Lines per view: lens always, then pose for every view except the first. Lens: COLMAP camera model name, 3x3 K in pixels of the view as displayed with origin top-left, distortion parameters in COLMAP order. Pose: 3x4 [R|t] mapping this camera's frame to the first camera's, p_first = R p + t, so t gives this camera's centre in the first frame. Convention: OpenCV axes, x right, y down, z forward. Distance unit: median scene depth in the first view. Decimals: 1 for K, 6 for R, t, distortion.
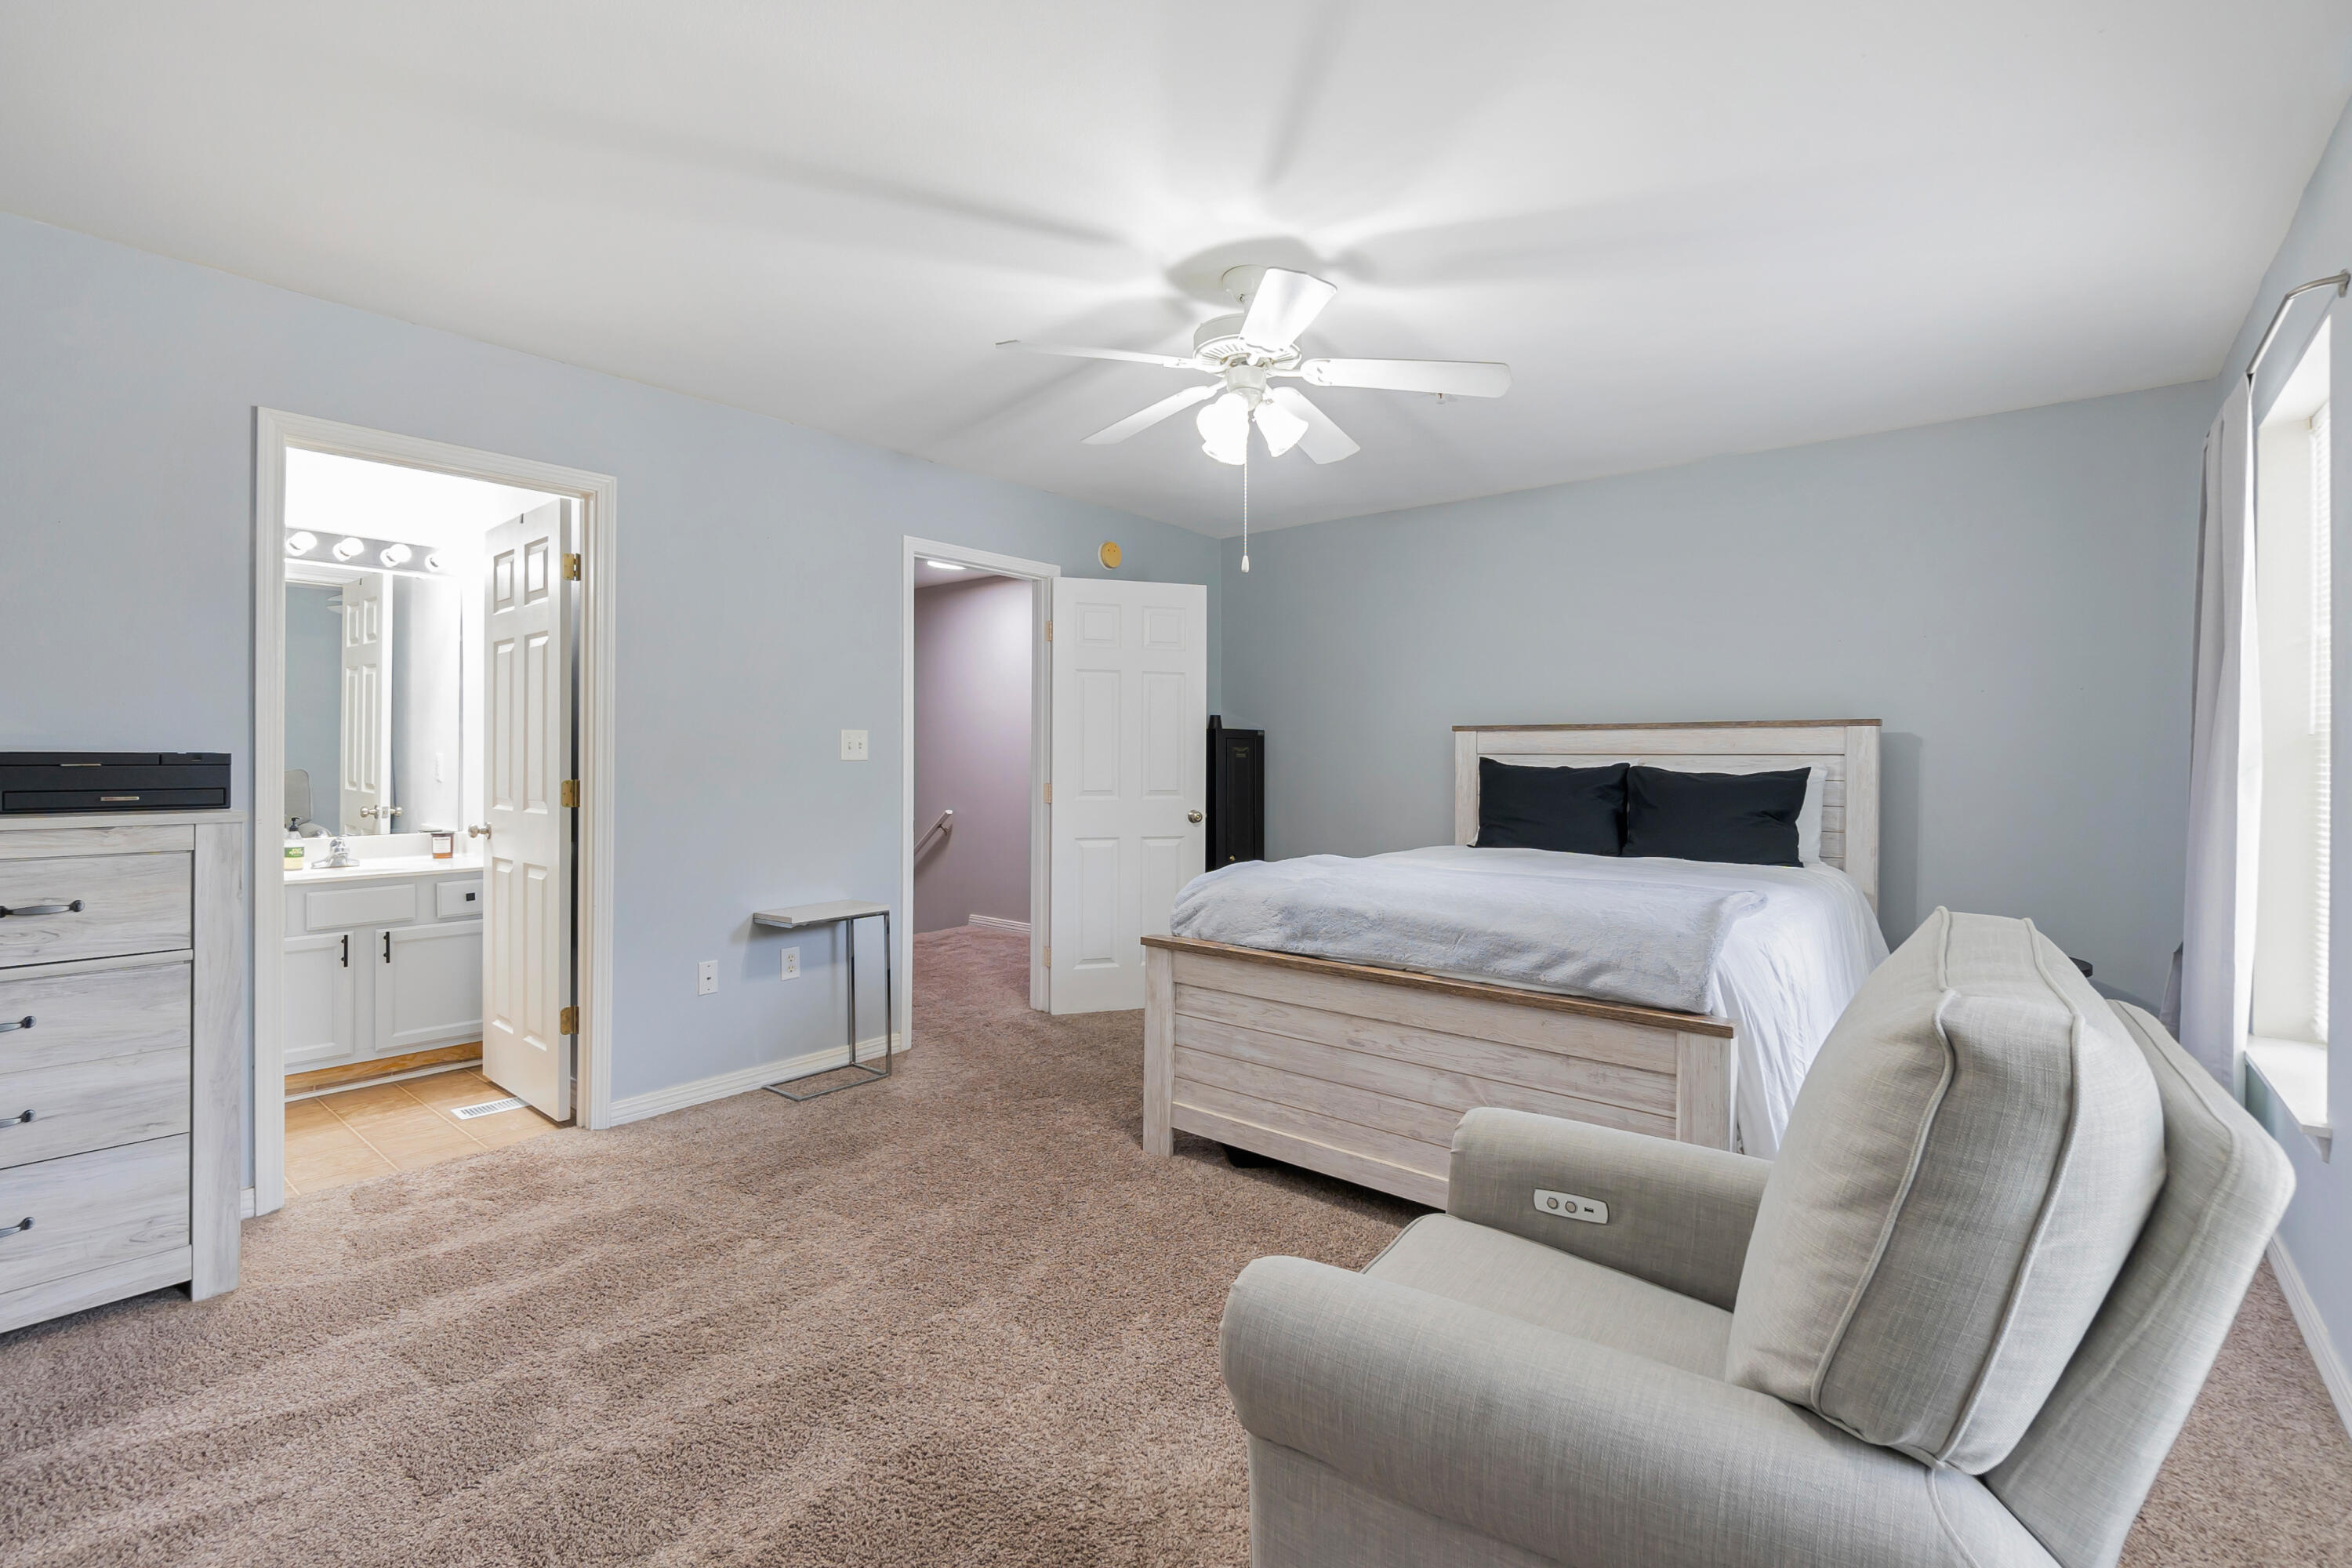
lens RADIAL K [[1037.0, 0, 1176.0], [0, 1037.0, 784.0], [0, 0, 1]] dist [0.013140, 0.000110]
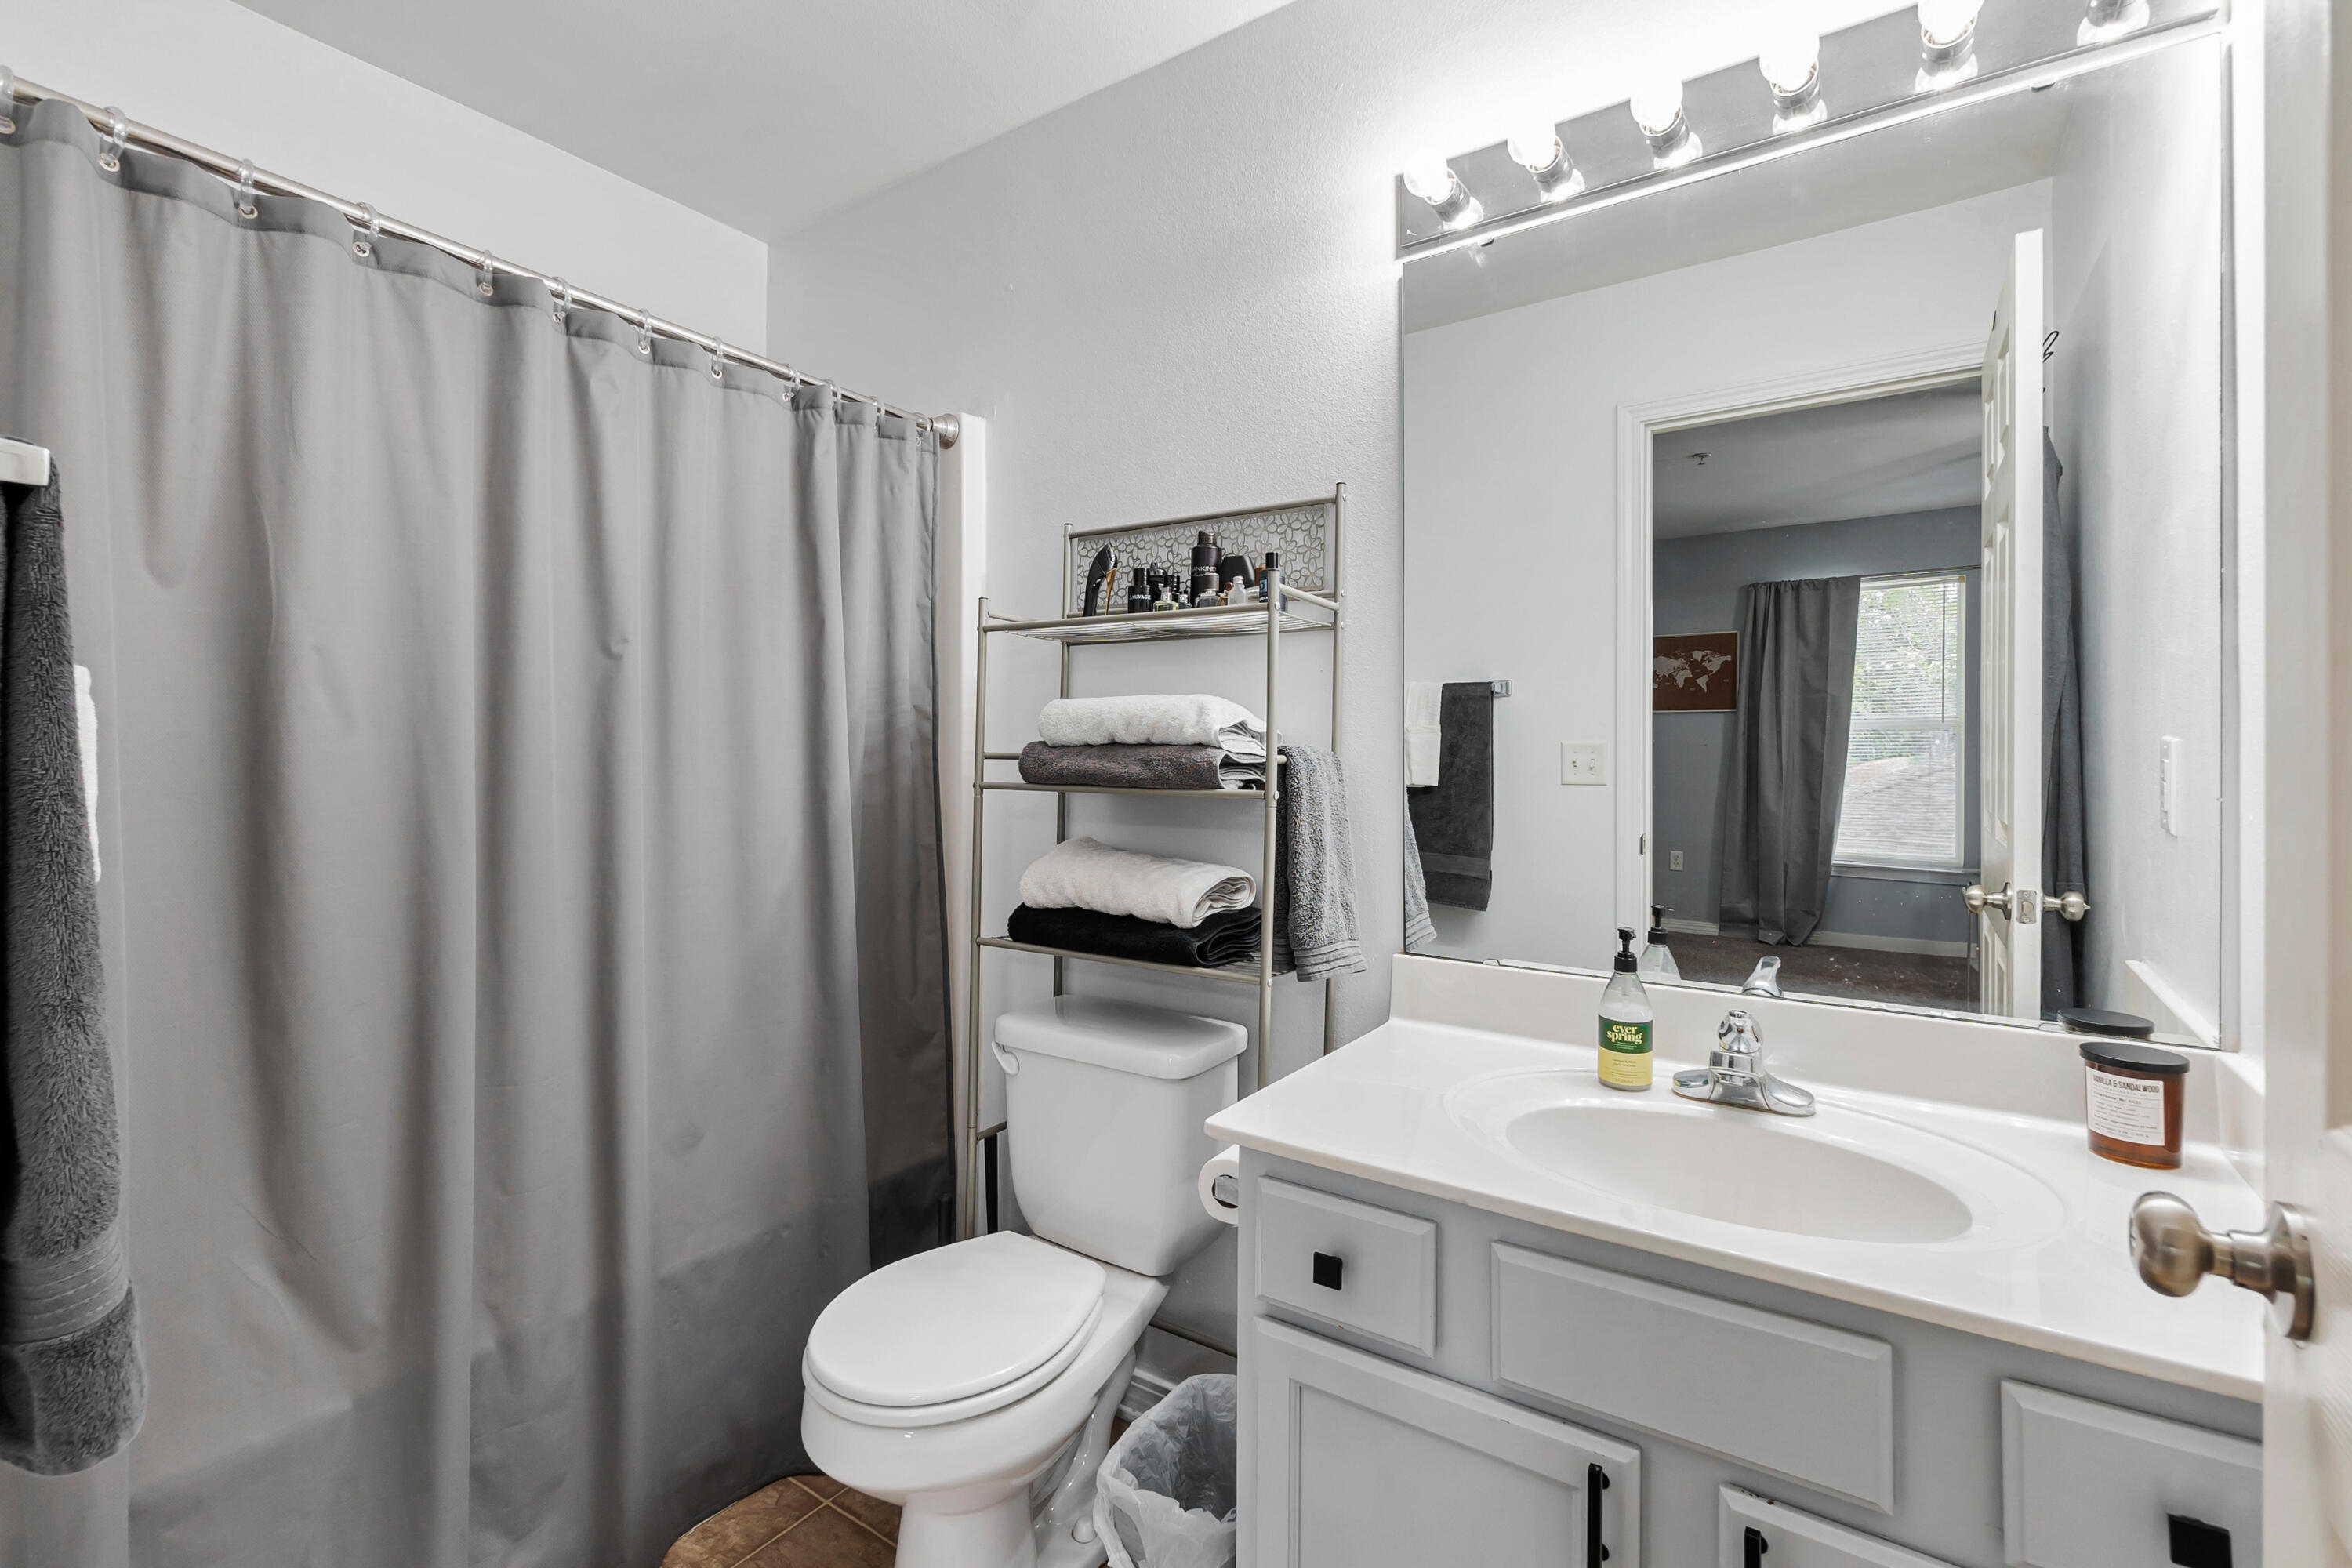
lens RADIAL K [[1036.3, 0, 1185.4], [0, 1036.3, 742.8], [0, 0, 1]] dist [0.005248, 0.000216]
pose [[0.083635, -0.014213, -0.996395, -0.477726], [-0.018357, 0.999707, -0.015801, -0.018204], [0.996327, 0.019613, 0.083349, 0.758043]]
